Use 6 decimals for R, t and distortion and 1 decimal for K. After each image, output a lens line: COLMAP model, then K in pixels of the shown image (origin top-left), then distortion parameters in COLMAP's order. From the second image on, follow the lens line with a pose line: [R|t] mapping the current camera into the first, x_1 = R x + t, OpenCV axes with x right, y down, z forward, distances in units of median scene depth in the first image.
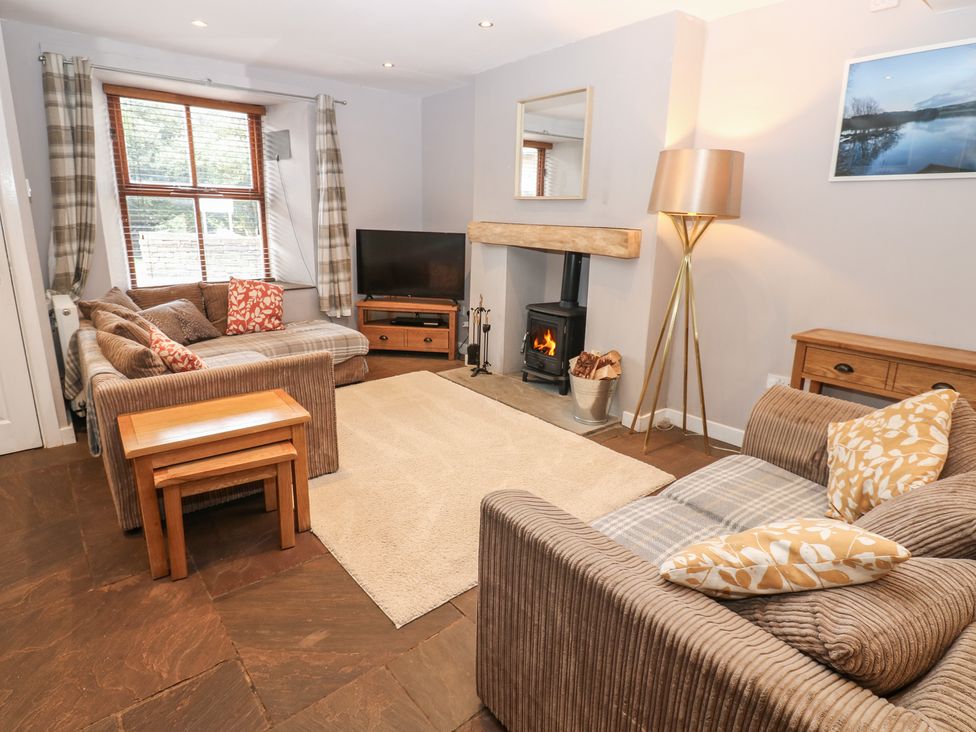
lens RADIAL K [[526.5, 0, 482.0], [0, 526.5, 369.3], [0, 0, 1]] dist [-0.005810, -0.007367]
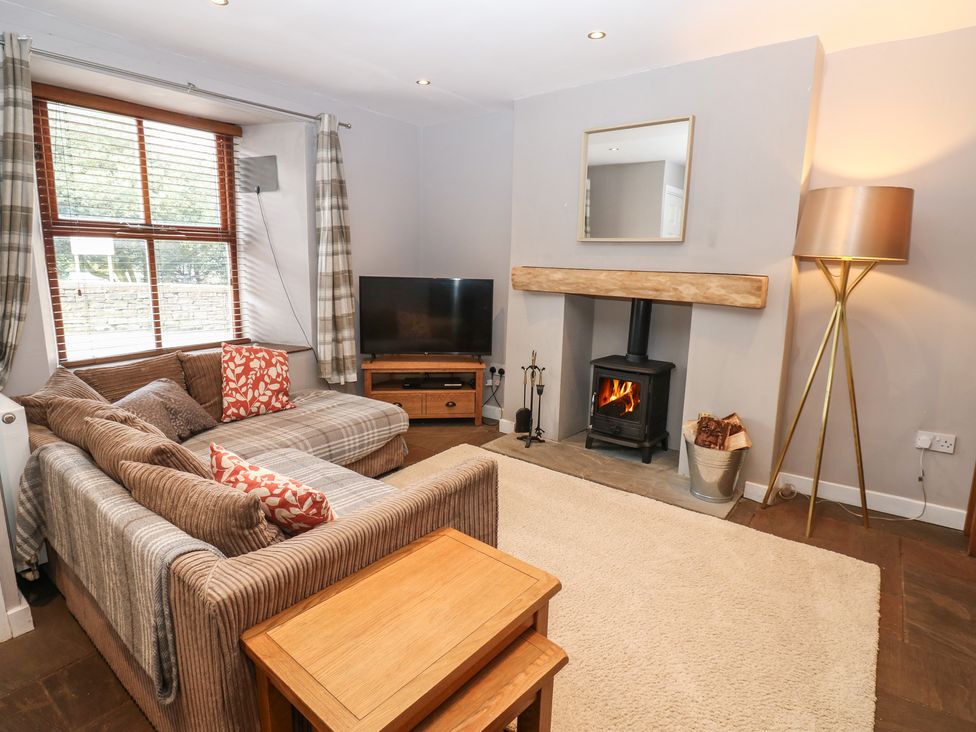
lens RADIAL K [[526.5, 0, 489.9], [0, 526.5, 372.1], [0, 0, 1]] dist [-0.005810, -0.007367]
pose [[0.974897, -0.053980, 0.216015, -0.273286], [0.067890, 0.996035, -0.057494, -0.067287], [-0.212055, 0.070716, 0.974696, 0.198746]]
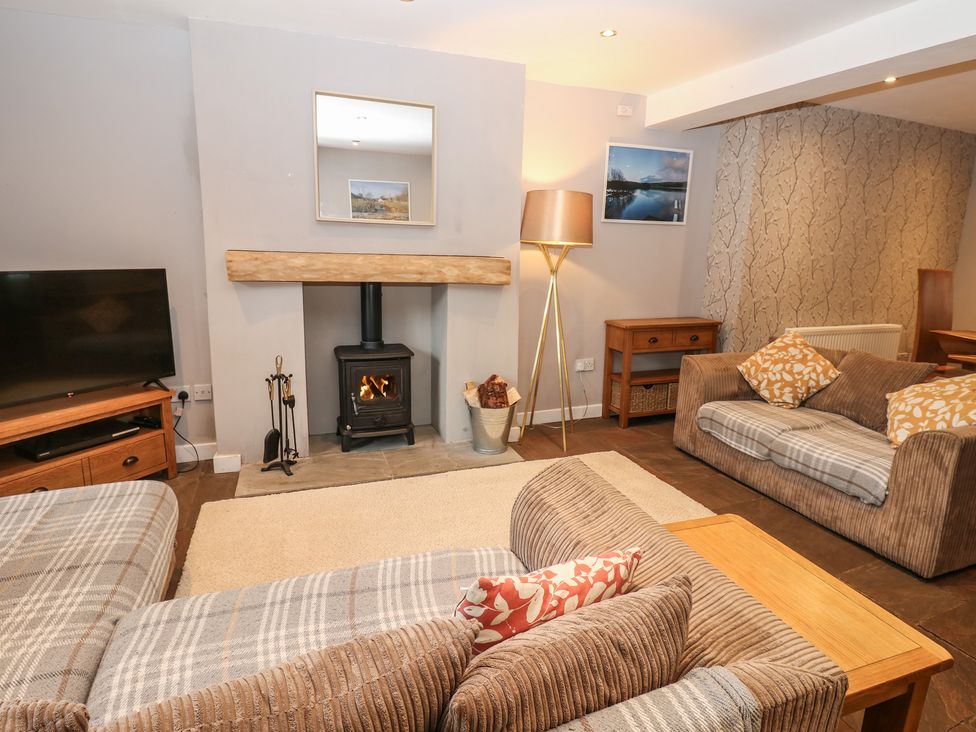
lens RADIAL K [[526.5, 0, 495.6], [0, 526.5, 369.7], [0, 0, 1]] dist [-0.005810, -0.007367]
pose [[0.315445, -0.227664, 0.921230, -0.576522], [0.247733, 0.956886, 0.151648, -0.167442], [-0.916037, 0.180382, 0.358245, 0.529661]]
